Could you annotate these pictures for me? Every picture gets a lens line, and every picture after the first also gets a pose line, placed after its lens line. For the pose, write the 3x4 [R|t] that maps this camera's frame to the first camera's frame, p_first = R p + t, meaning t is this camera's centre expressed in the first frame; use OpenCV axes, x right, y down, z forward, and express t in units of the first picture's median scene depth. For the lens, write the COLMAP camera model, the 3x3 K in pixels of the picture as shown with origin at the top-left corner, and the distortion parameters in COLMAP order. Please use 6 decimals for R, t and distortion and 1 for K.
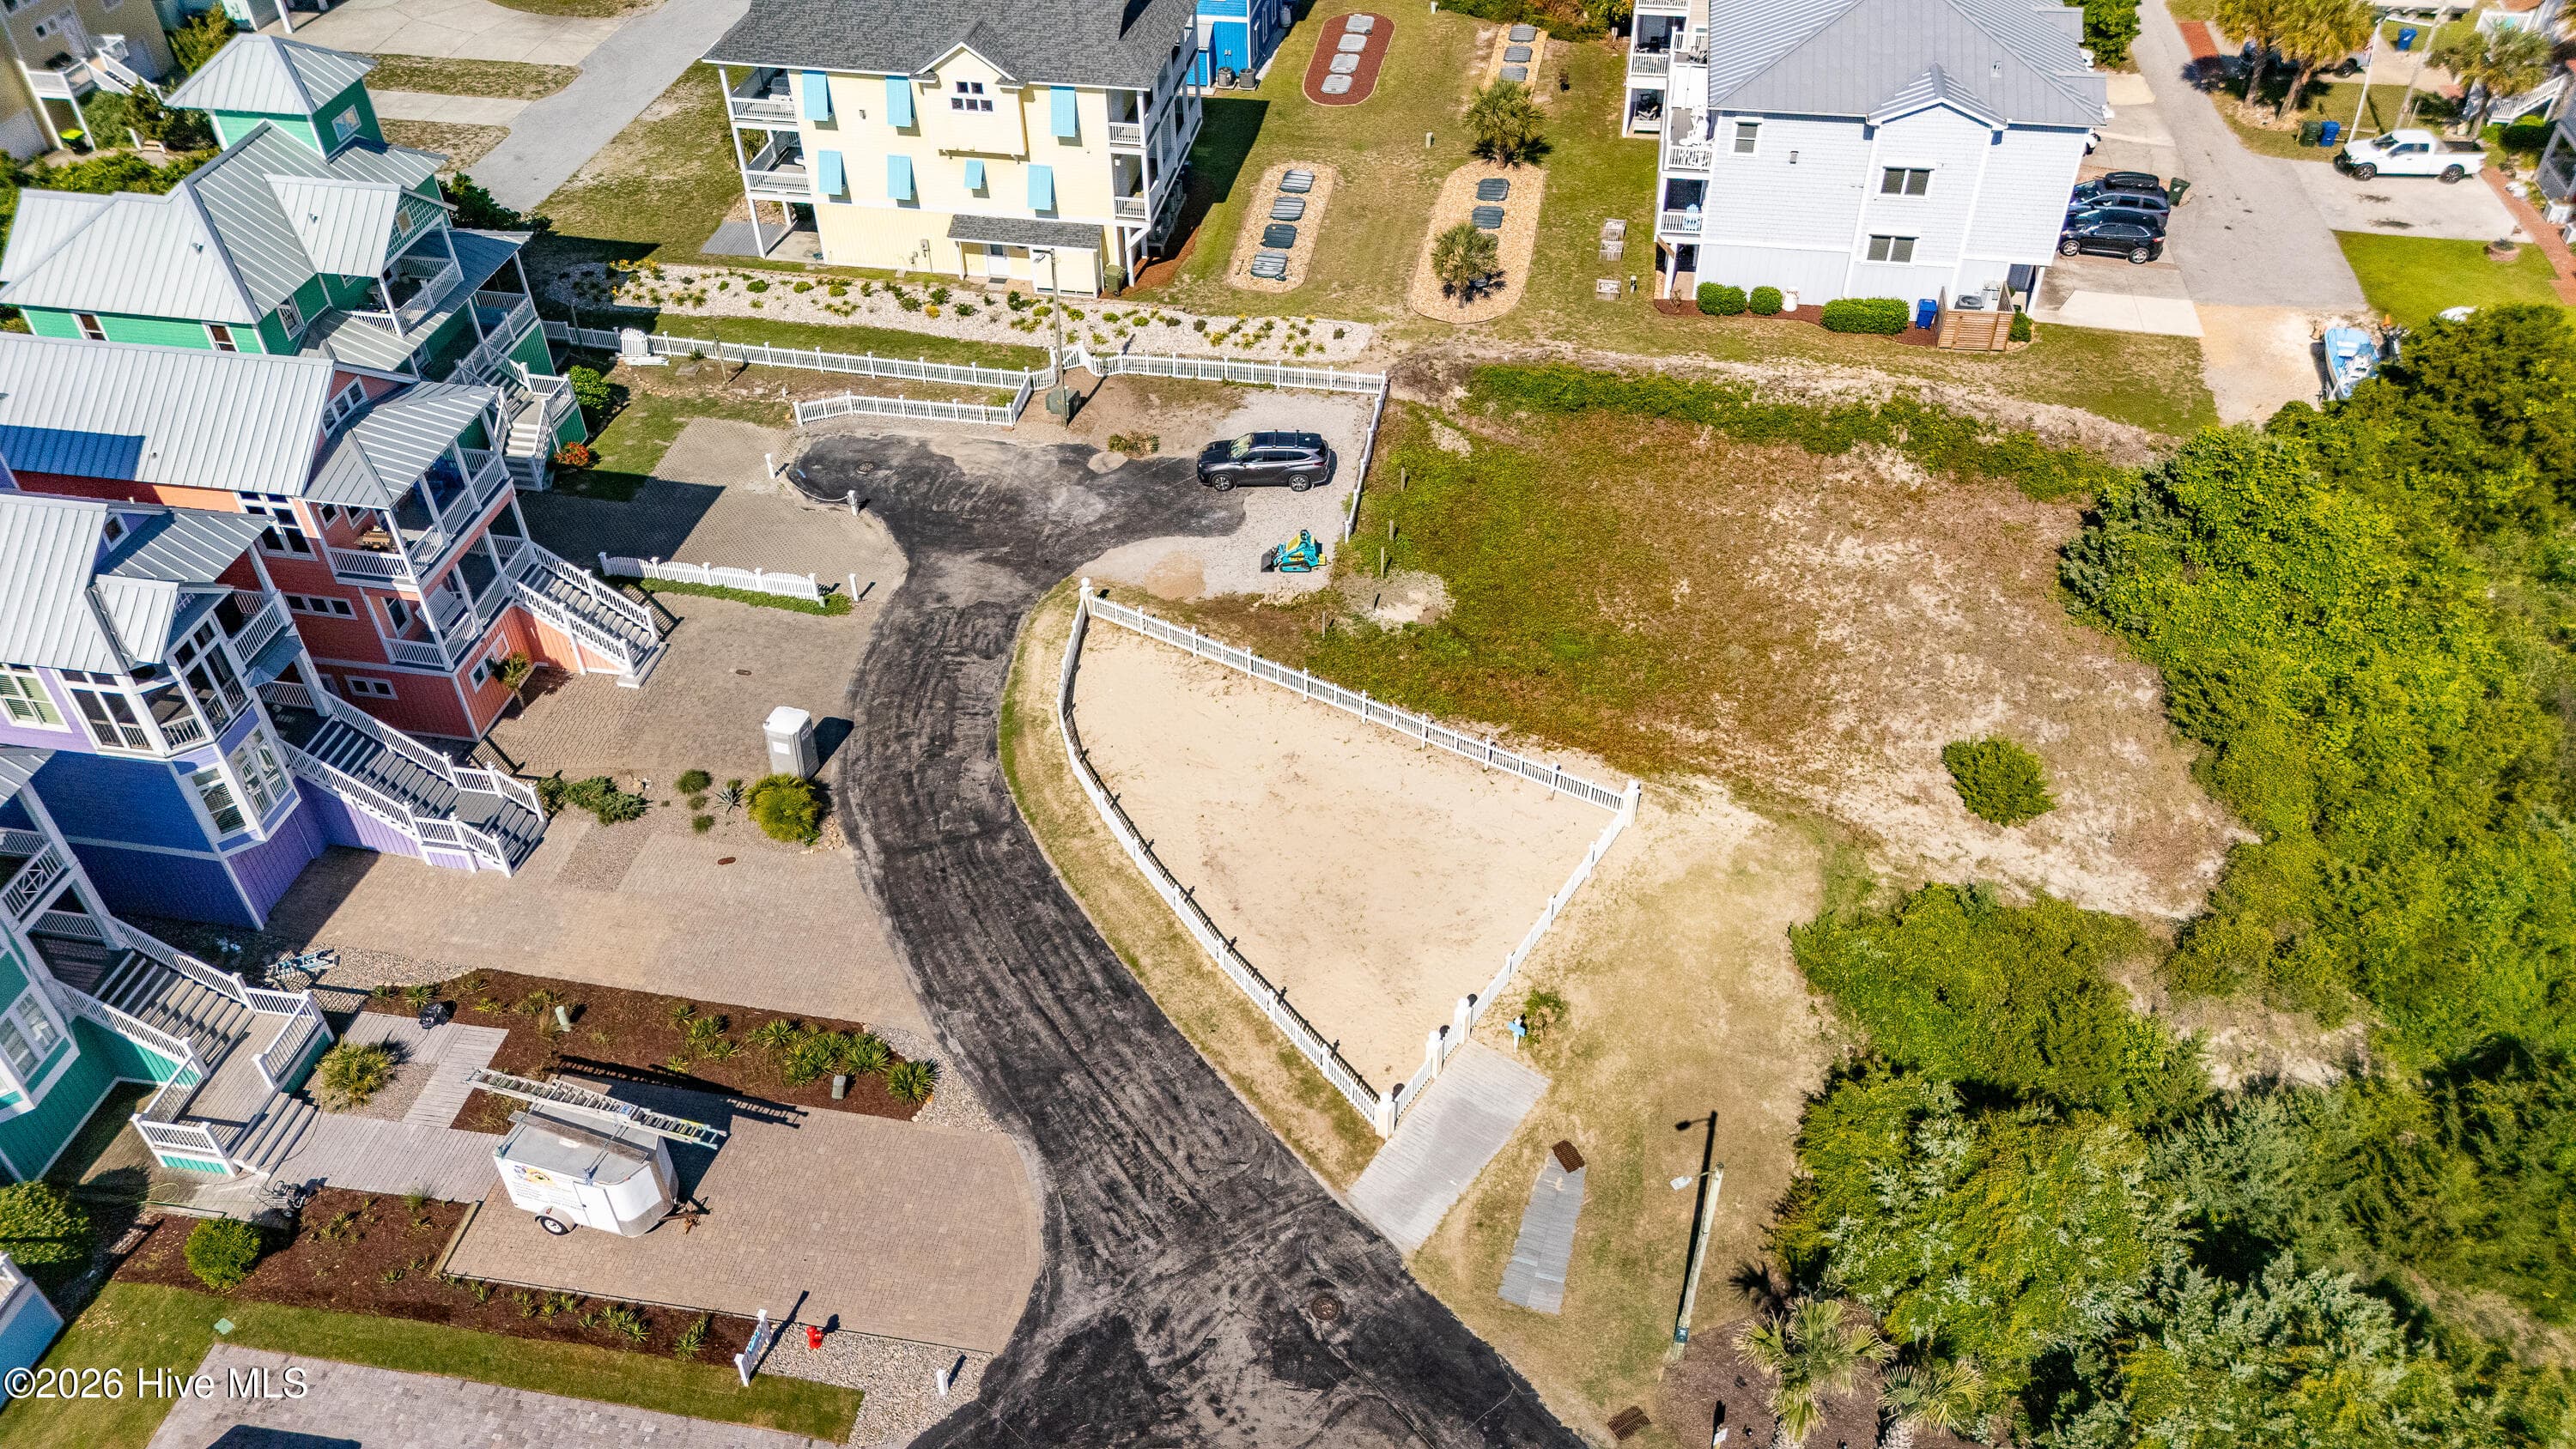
lens RADIAL K [[1889.3, 0, 1288.0], [0, 1889.3, 724.5], [0, 0, 1]] dist [0.083919, -0.078003]
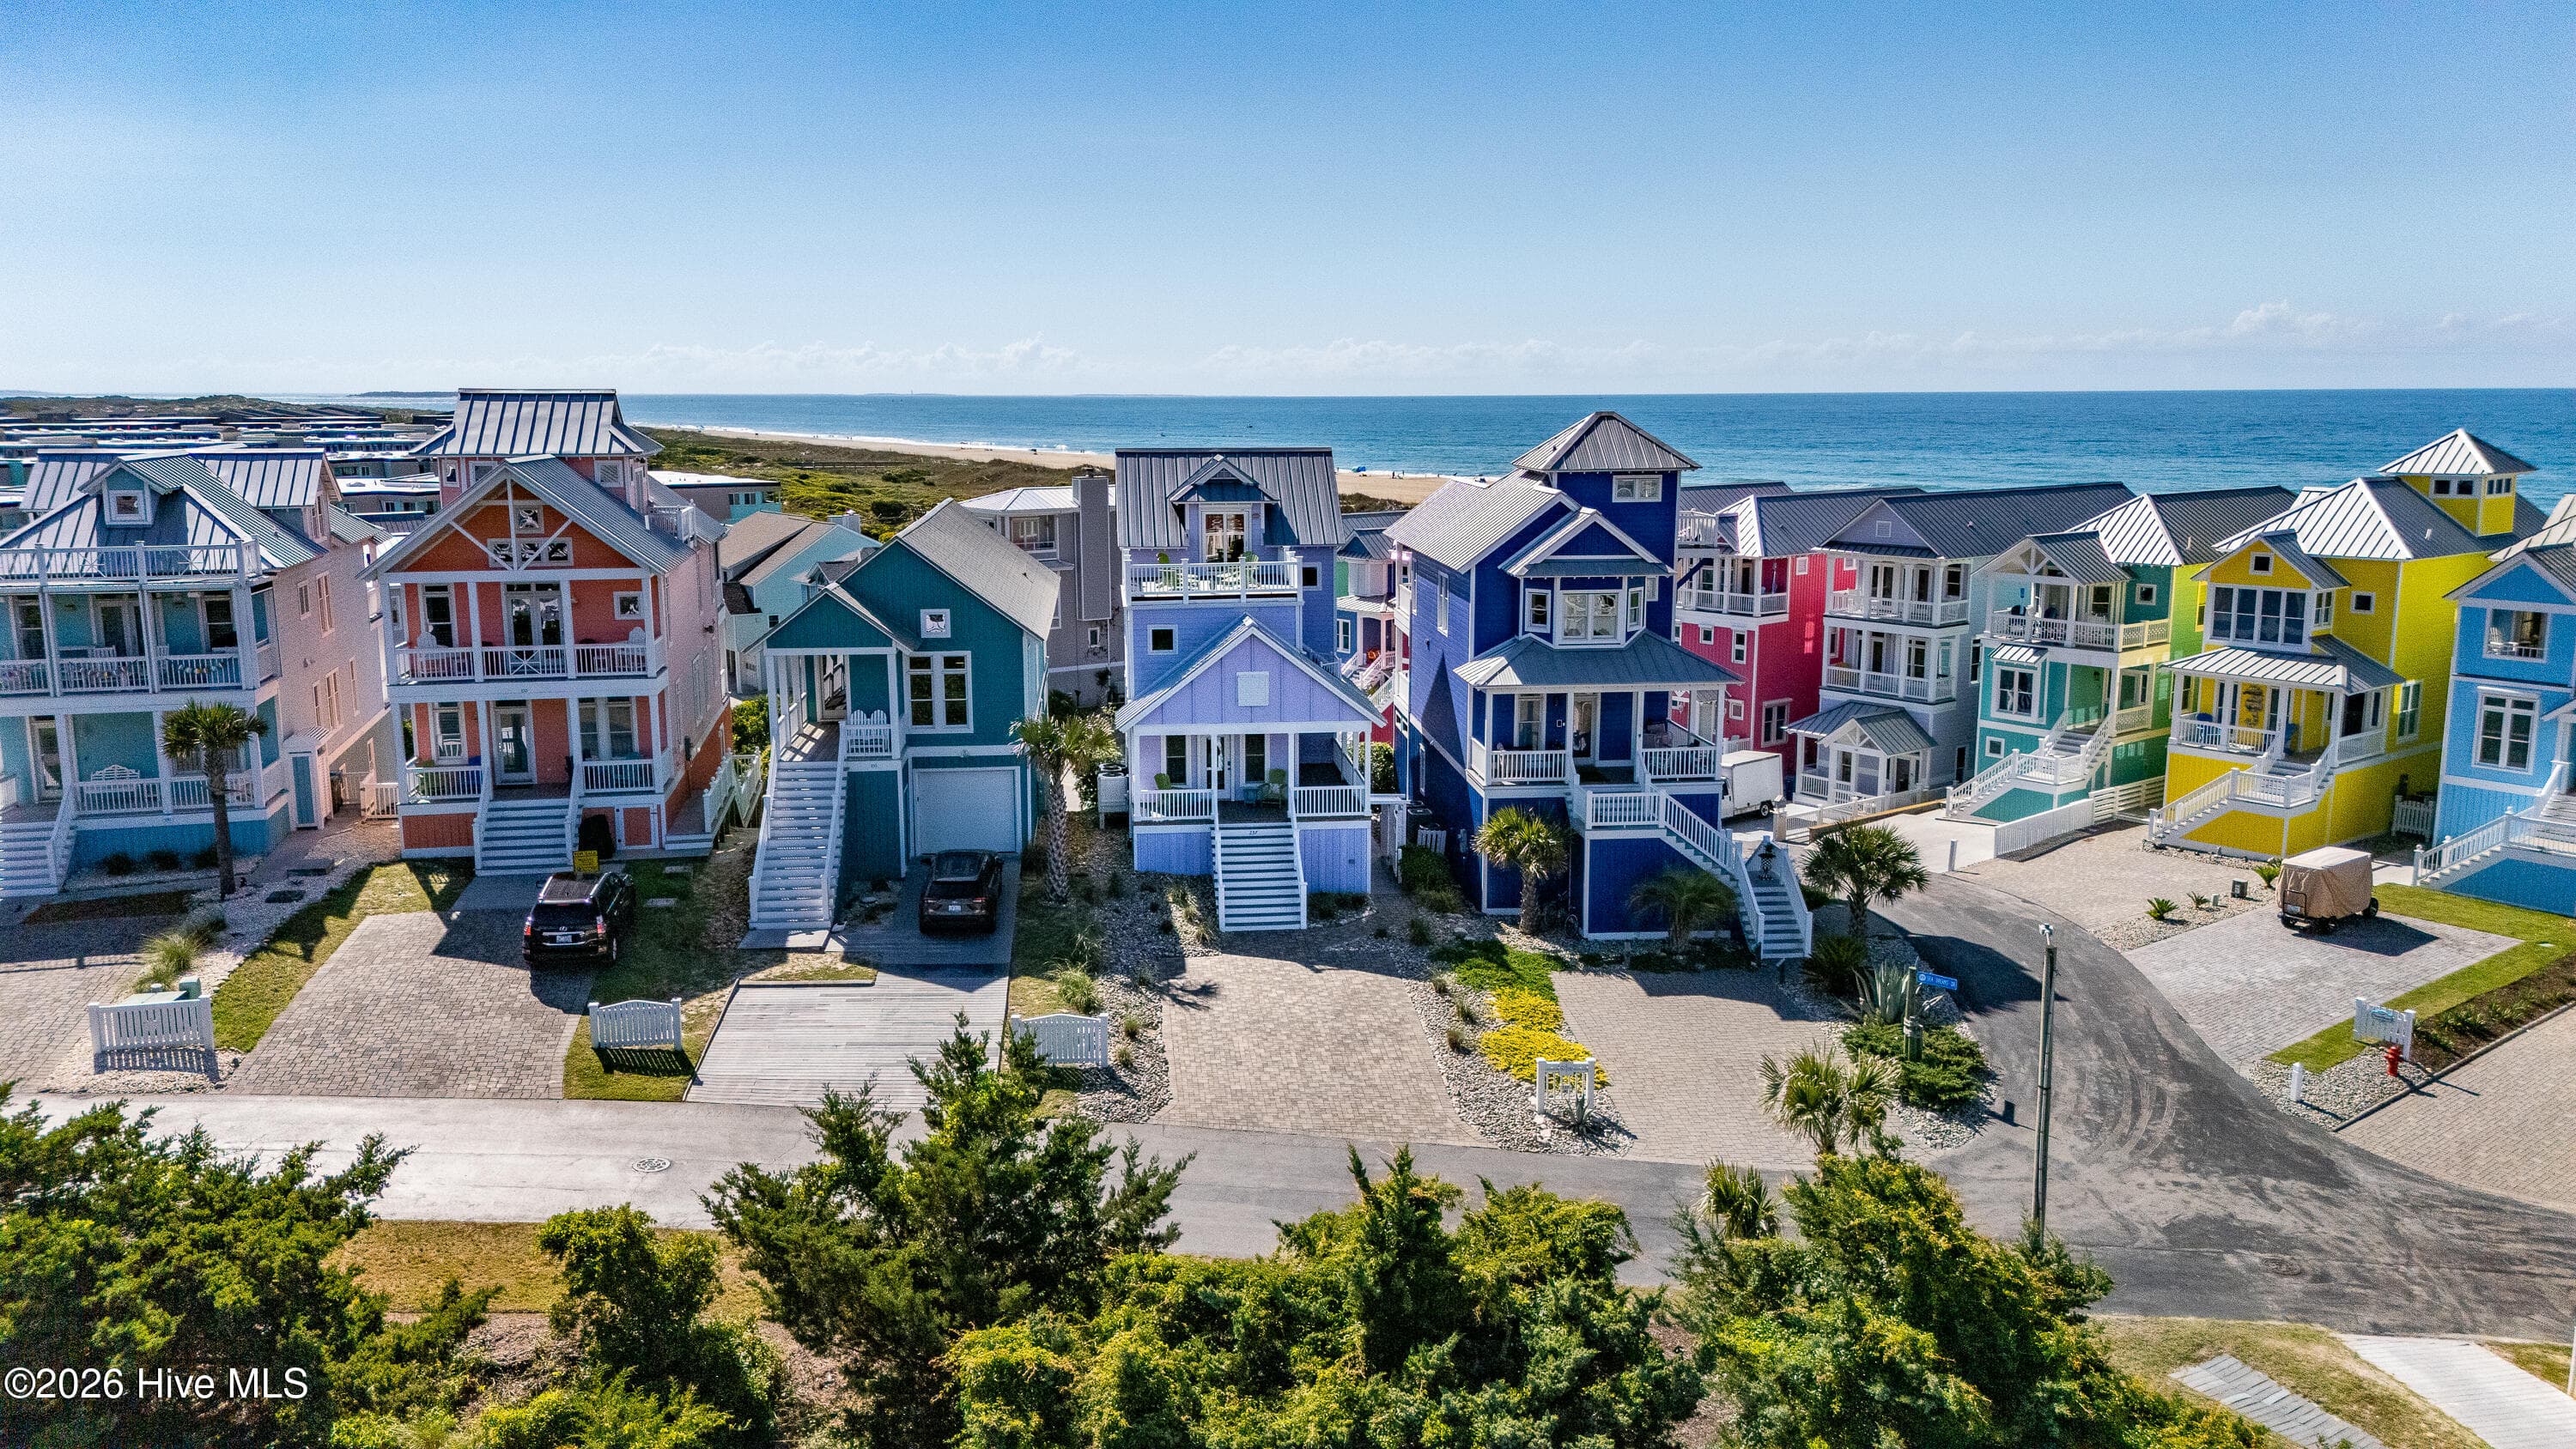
lens RADIAL K [[1889.3, 0, 1288.0], [0, 1889.3, 724.5], [0, 0, 1]] dist [0.083919, -0.078003]
pose [[-0.681157, 0.138261, -0.718964, 0.637853], [-0.473840, 0.665351, 0.576874, -0.081607], [0.558123, 0.733615, -0.387695, 0.695412]]
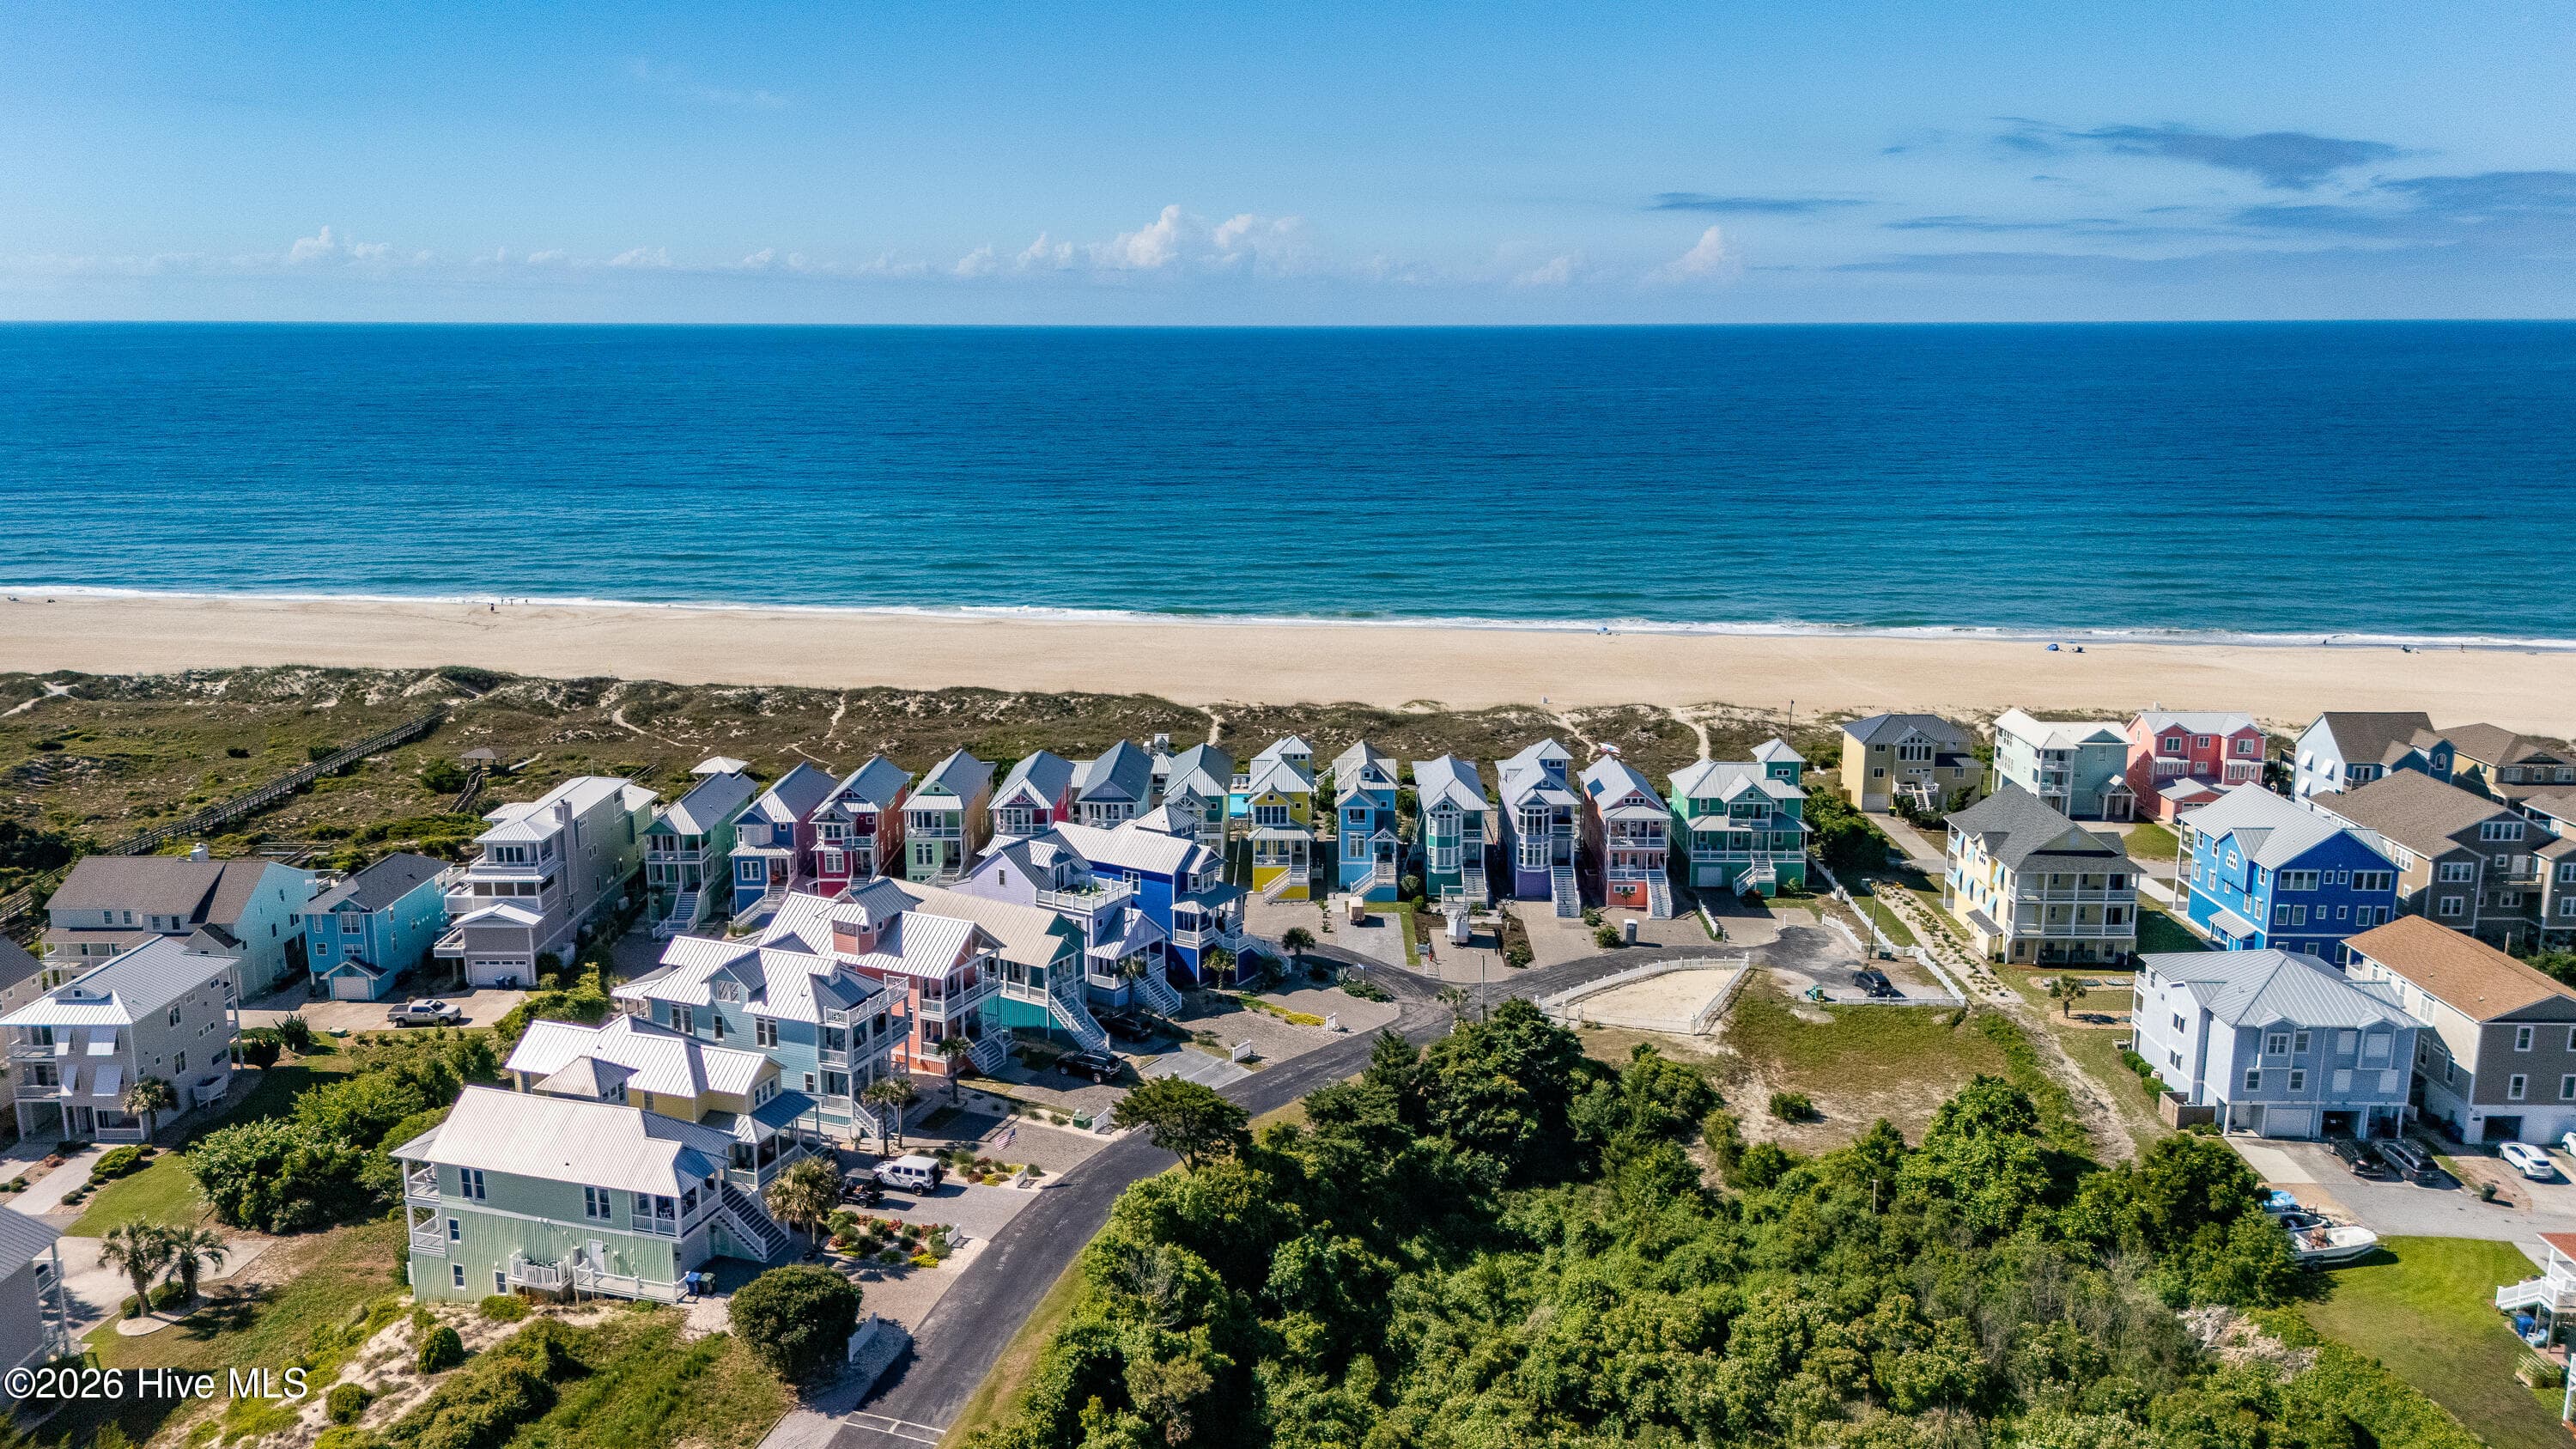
lens RADIAL K [[1928.6, 0, 1295.0], [0, 1928.6, 722.8], [0, 0, 1]] dist [0.094503, -0.113684]
pose [[0.171287, 0.217452, -0.960924, 2.564533], [-0.649578, 0.758245, 0.055798, -0.066820], [0.740749, 0.614637, 0.271129, -0.445334]]
